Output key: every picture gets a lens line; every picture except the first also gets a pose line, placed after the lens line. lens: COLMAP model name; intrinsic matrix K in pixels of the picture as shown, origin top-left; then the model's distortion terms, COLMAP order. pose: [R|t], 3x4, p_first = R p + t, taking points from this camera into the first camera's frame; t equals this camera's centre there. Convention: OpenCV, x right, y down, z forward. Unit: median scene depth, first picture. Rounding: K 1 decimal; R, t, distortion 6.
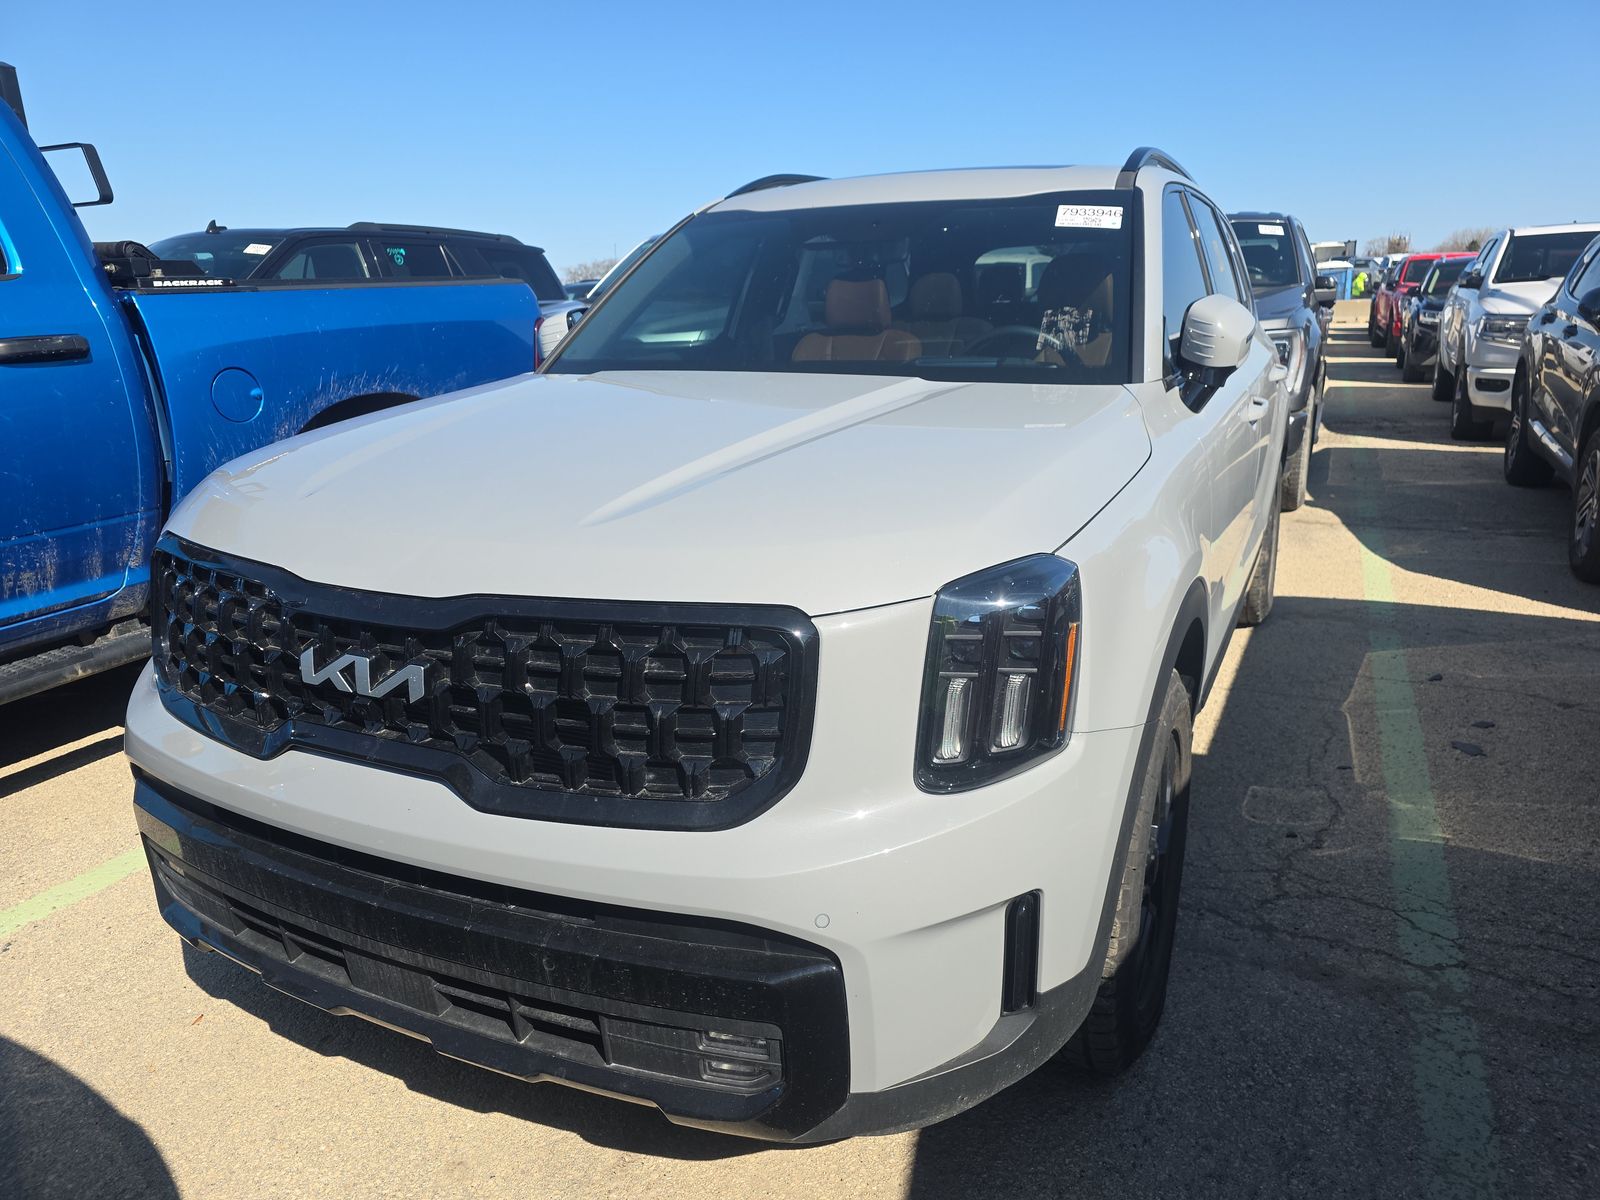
lens RADIAL K [[1049.1, 0, 797.6], [0, 1049.1, 590.4], [0, 0, 1]] dist [0.041271, -0.030504]
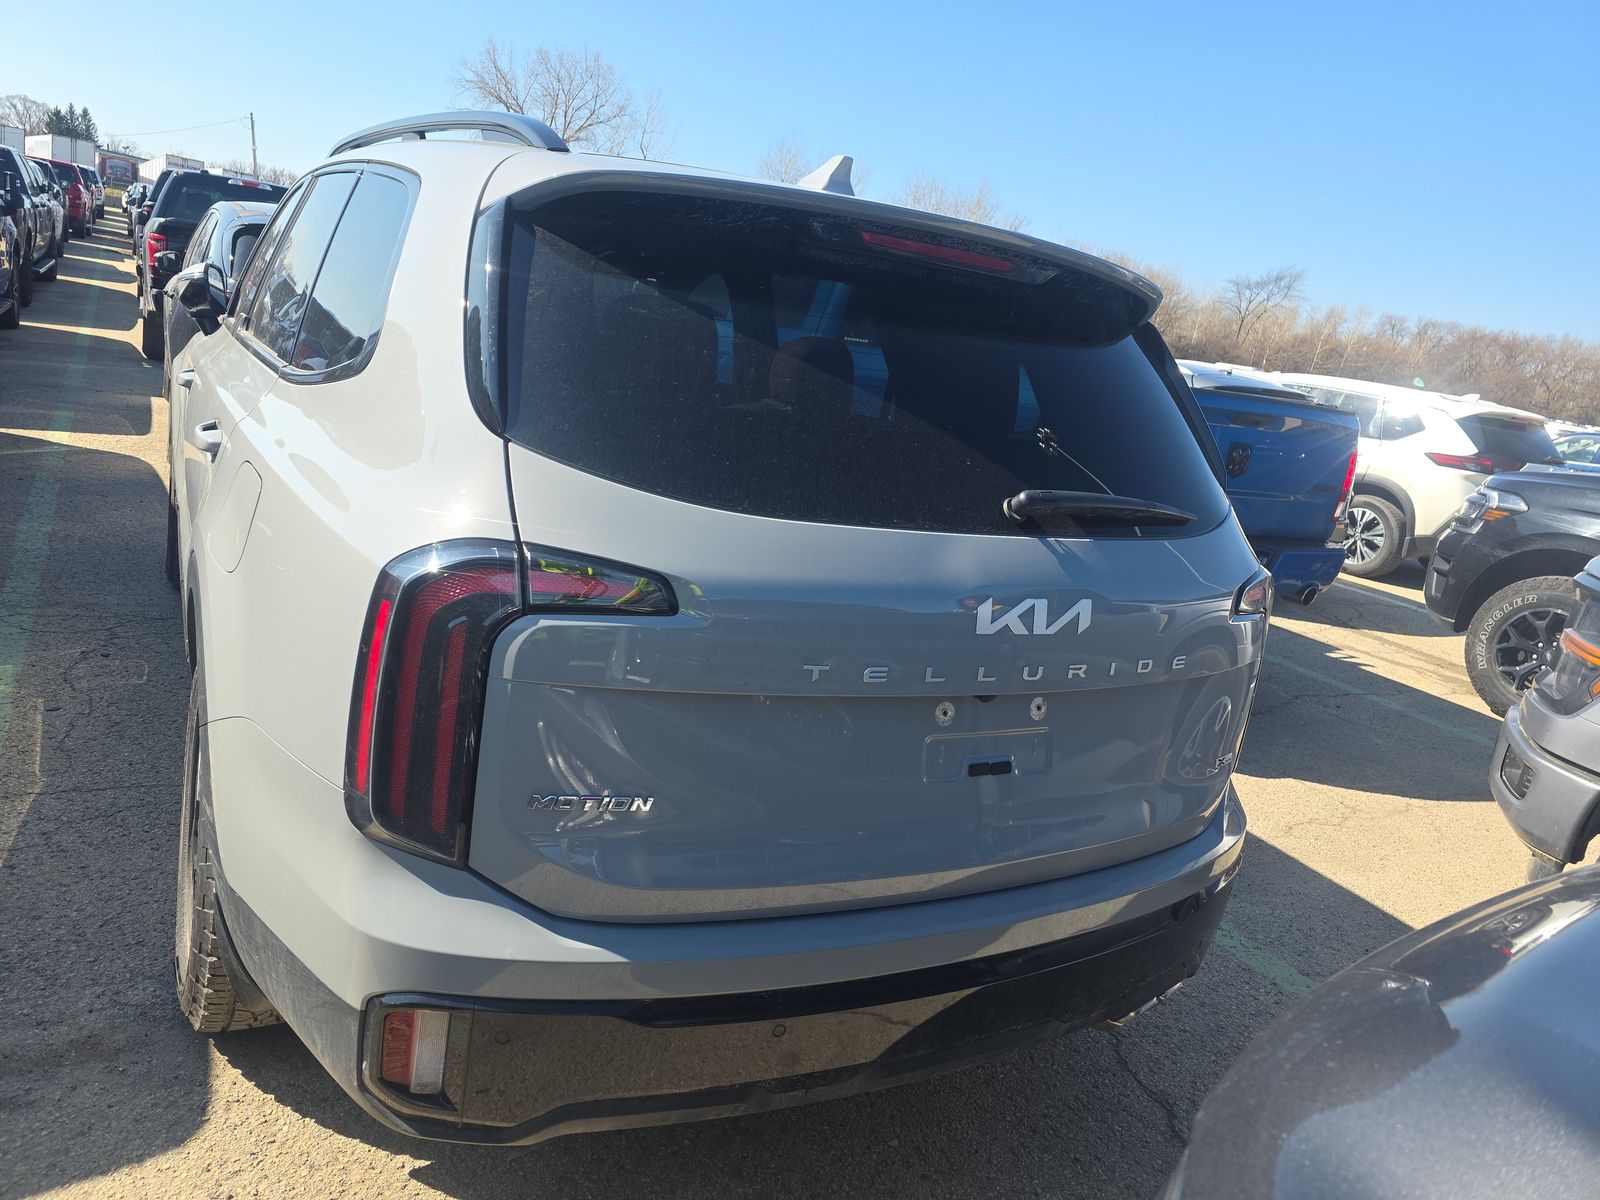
lens RADIAL K [[1049.1, 0, 797.6], [0, 1049.1, 590.4], [0, 0, 1]] dist [0.041271, -0.030504]
pose [[-0.549547, 0.147156, -0.822401, 1.118379], [-0.365822, 0.842600, 0.395221, -0.707647], [0.751114, 0.518045, -0.409215, 2.248260]]
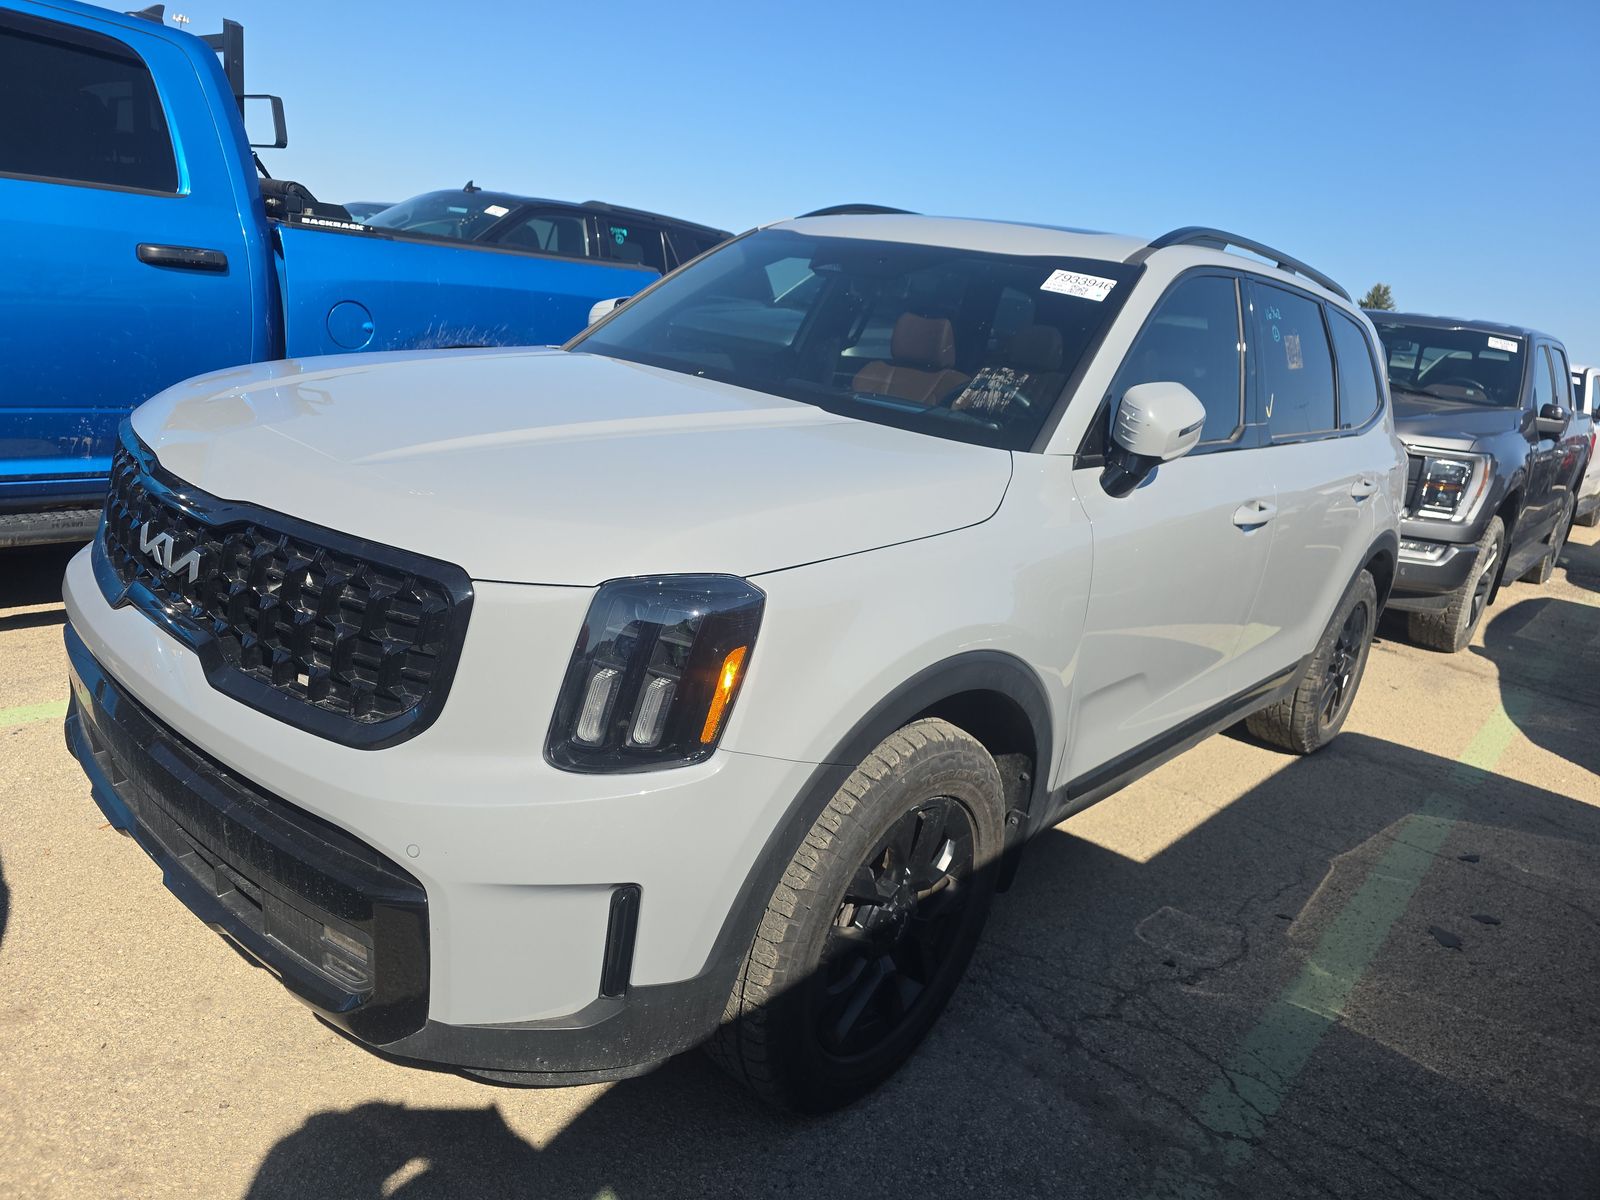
lens RADIAL K [[1047.4, 0, 779.4], [0, 1047.4, 570.7], [0, 0, 1]] dist [0.050159, -0.040070]
pose [[0.951305, 0.214933, -0.220957, 0.282917], [-0.222271, 0.974947, -0.008596, -0.023026], [0.213573, 0.057290, 0.975246, -0.004527]]
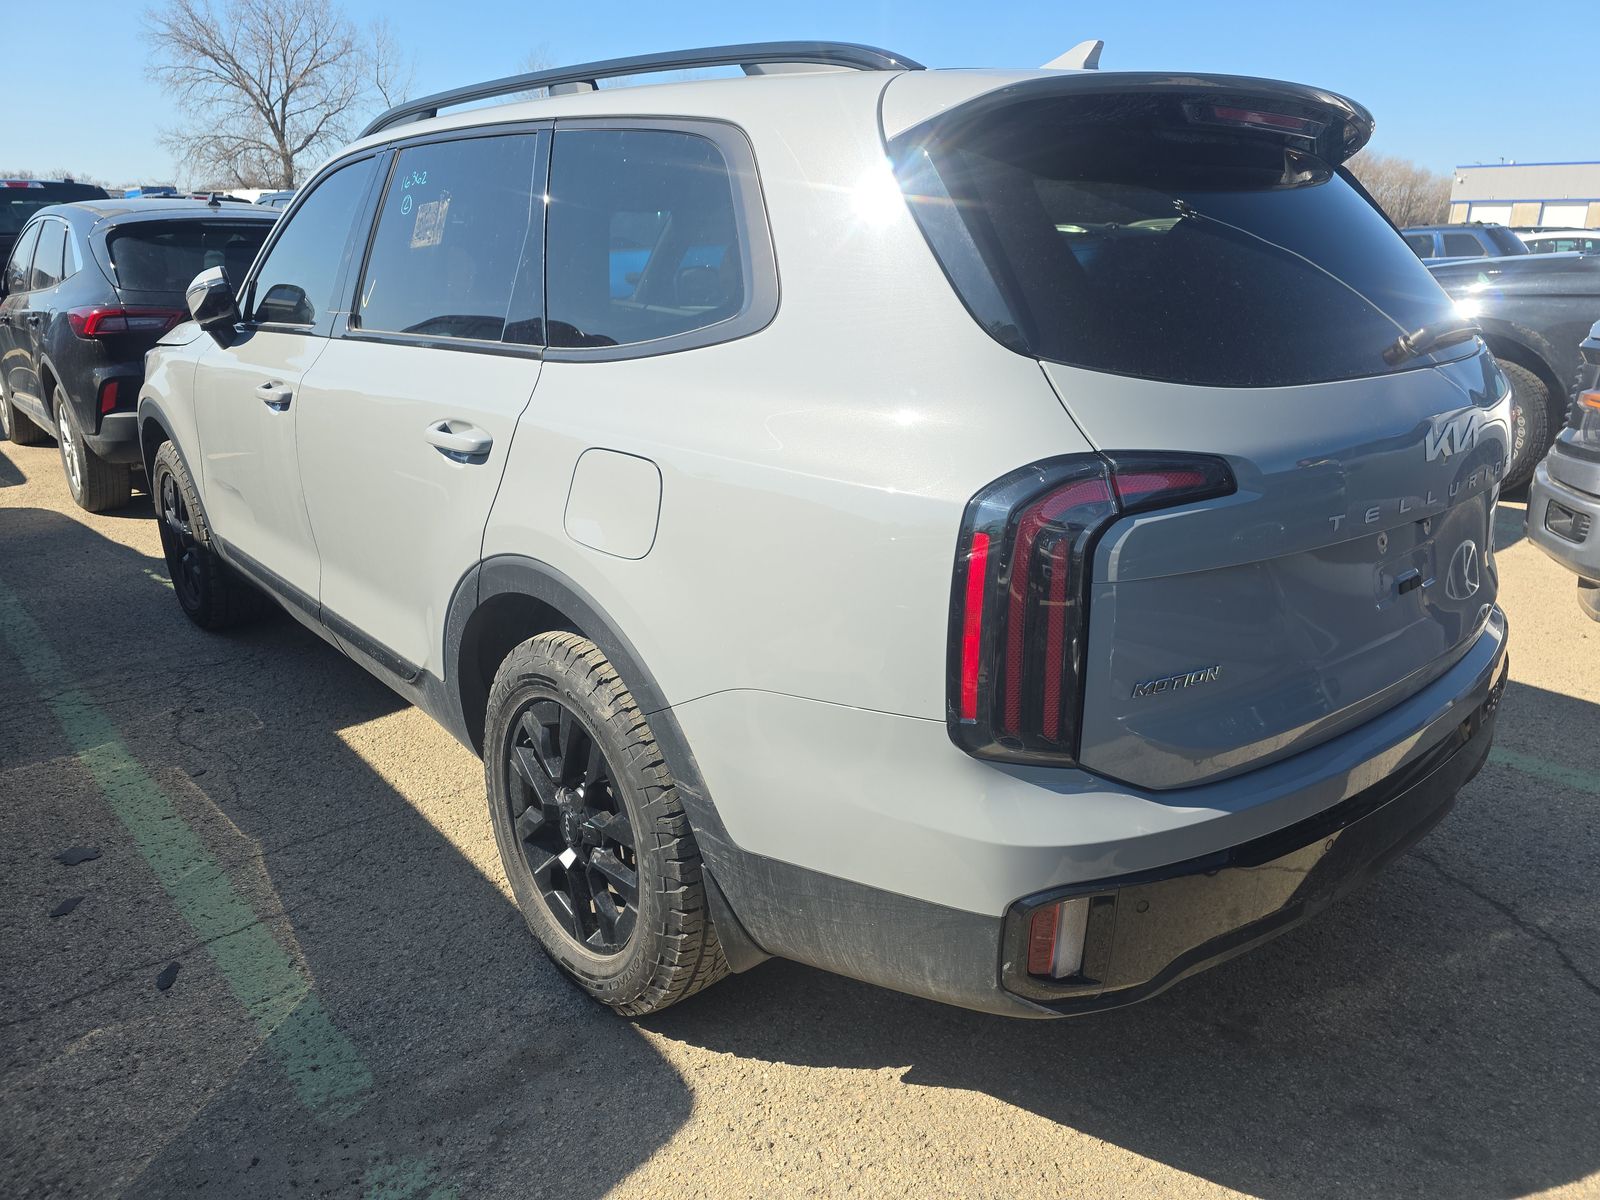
lens RADIAL K [[1049.1, 0, 797.6], [0, 1049.1, 590.4], [0, 0, 1]] dist [0.041271, -0.030504]
pose [[-0.360558, 0.308817, -0.880131, 1.312783], [-0.253563, 0.875612, 0.411107, -0.597880], [0.897610, 0.371397, -0.237404, 1.948352]]
